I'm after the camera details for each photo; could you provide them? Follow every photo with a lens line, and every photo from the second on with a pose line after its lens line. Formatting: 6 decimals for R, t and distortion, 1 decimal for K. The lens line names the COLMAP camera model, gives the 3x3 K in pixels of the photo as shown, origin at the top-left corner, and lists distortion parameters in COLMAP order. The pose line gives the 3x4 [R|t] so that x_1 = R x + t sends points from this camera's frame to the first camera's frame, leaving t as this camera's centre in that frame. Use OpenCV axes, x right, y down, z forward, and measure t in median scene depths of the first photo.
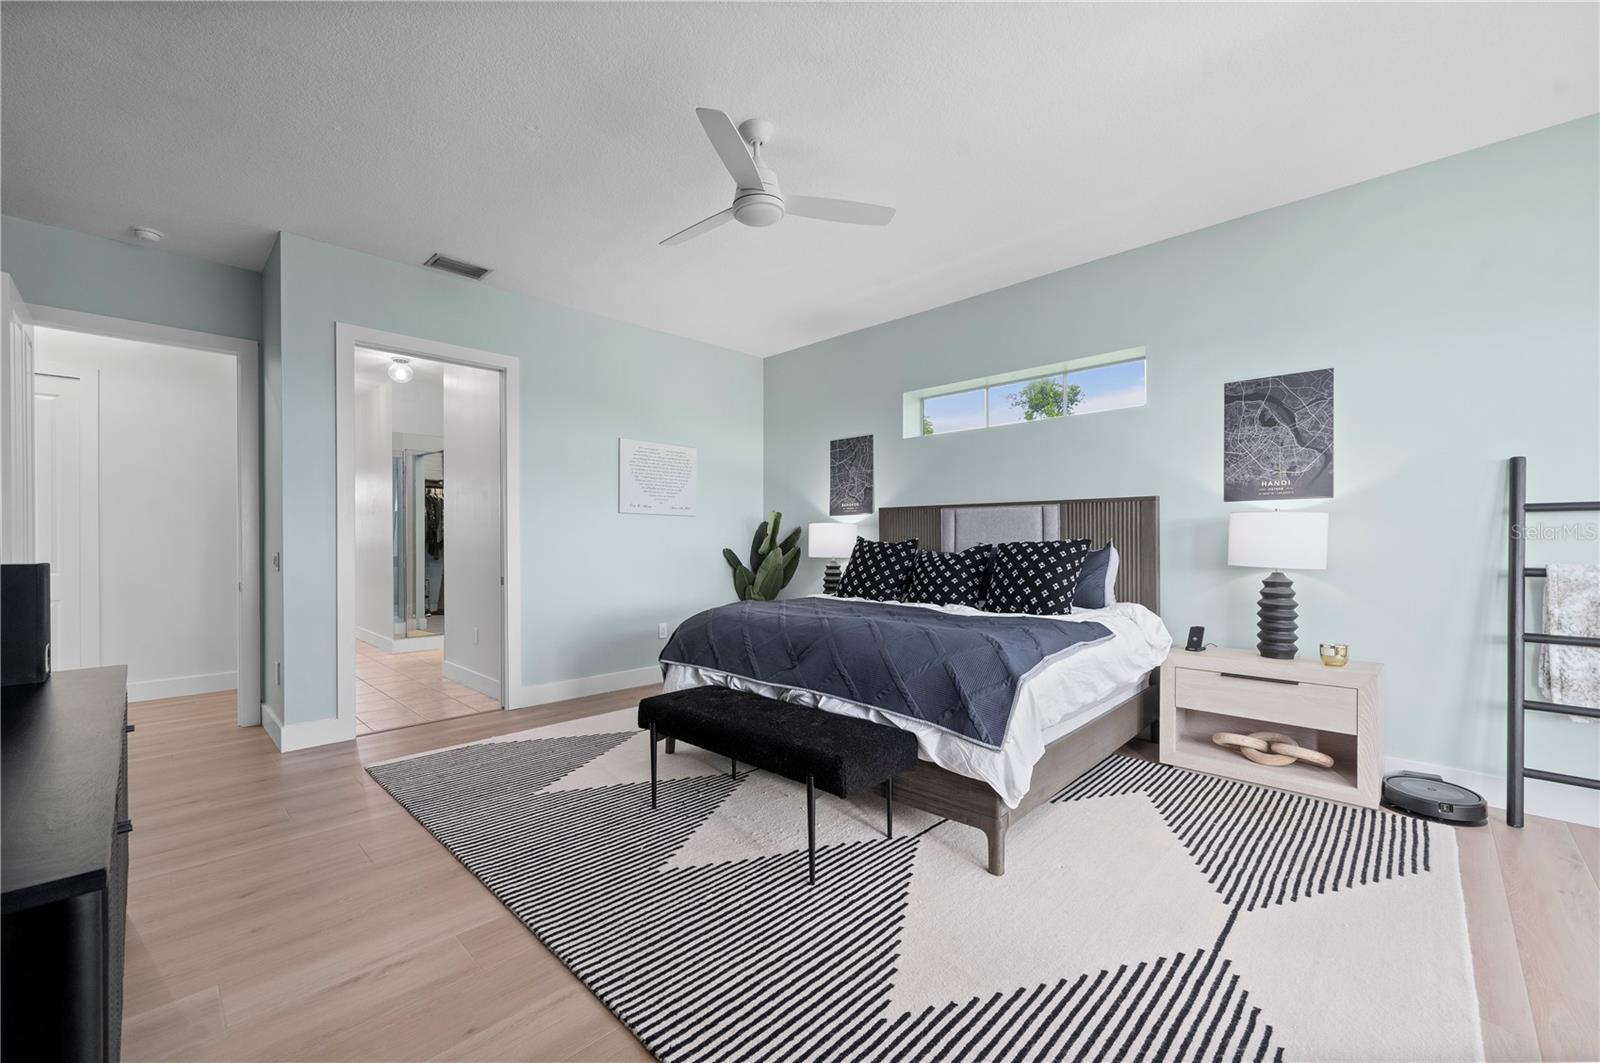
lens RADIAL K [[635.9, 0, 797.0], [0, 635.9, 540.0], [0, 0, 1]] dist [-0.002655, -0.000097]
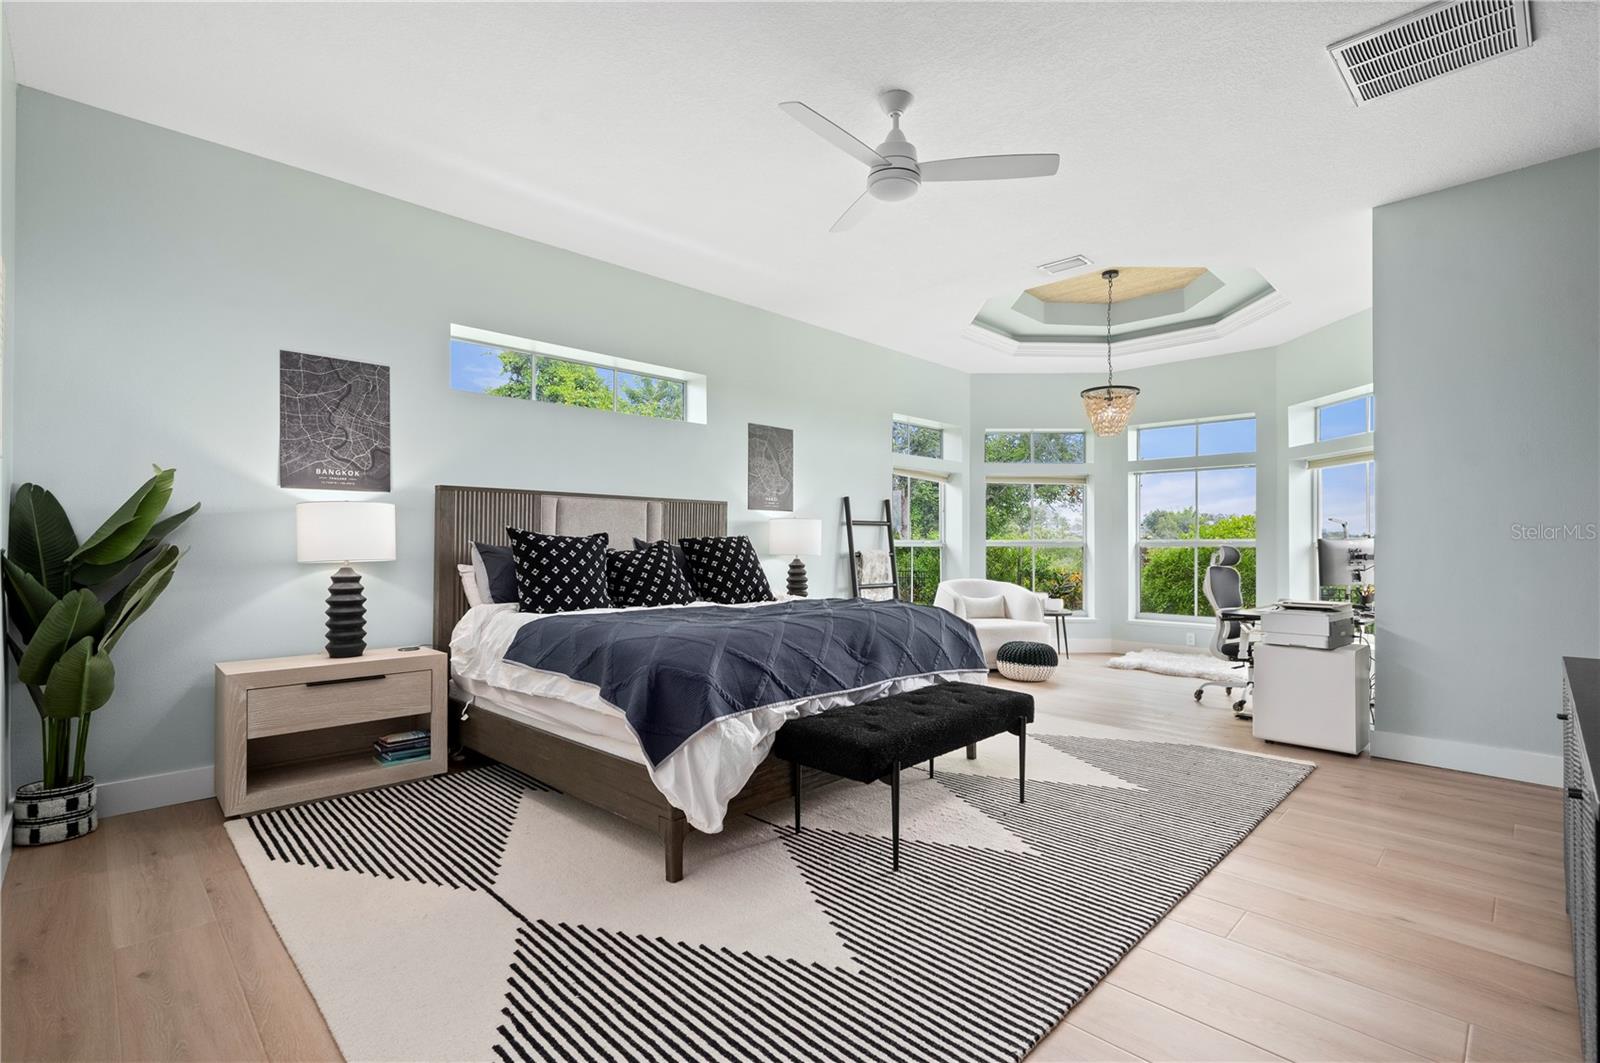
lens RADIAL K [[732.8, 0, 800.1], [0, 732.8, 539.1], [0, 0, 1]] dist [-0.003793, -0.000165]
pose [[0.031155, 0.000907, 0.999514, -0.743058], [-0.012526, 0.999921, -0.000517, 0.003385], [-0.999436, -0.012504, 0.031164, 0.688799]]
